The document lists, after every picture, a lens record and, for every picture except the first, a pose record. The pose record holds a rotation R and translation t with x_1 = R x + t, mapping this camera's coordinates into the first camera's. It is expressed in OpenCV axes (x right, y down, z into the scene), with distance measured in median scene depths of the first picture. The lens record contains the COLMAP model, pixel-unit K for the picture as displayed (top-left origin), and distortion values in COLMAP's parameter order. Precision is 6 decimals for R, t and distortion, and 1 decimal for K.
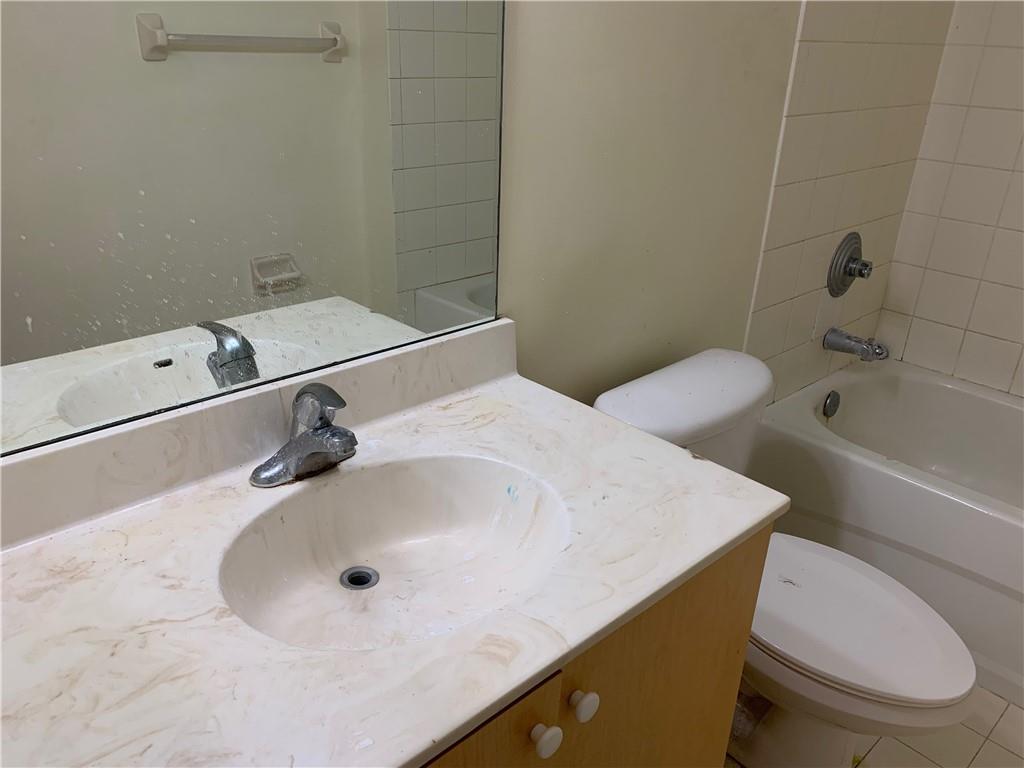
lens RADIAL K [[781.9, 0, 511.8], [0, 781.9, 387.8], [0, 0, 1]] dist [0.049478, -0.055103]
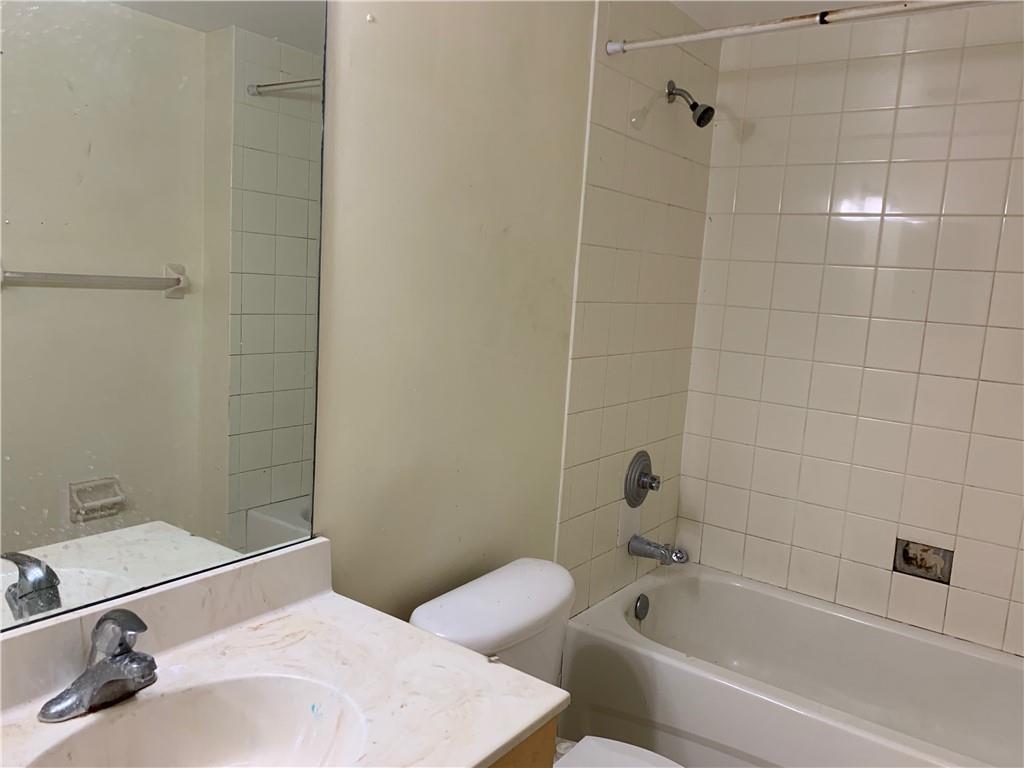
lens RADIAL K [[781.9, 0, 522.1], [0, 781.9, 379.6], [0, 0, 1]] dist [0.049478, -0.055103]
pose [[0.980562, 0.005612, 0.196128, 0.042317], [0.048783, 0.961229, -0.271403, 0.007667], [-0.190047, 0.275695, 0.942271, -0.107517]]
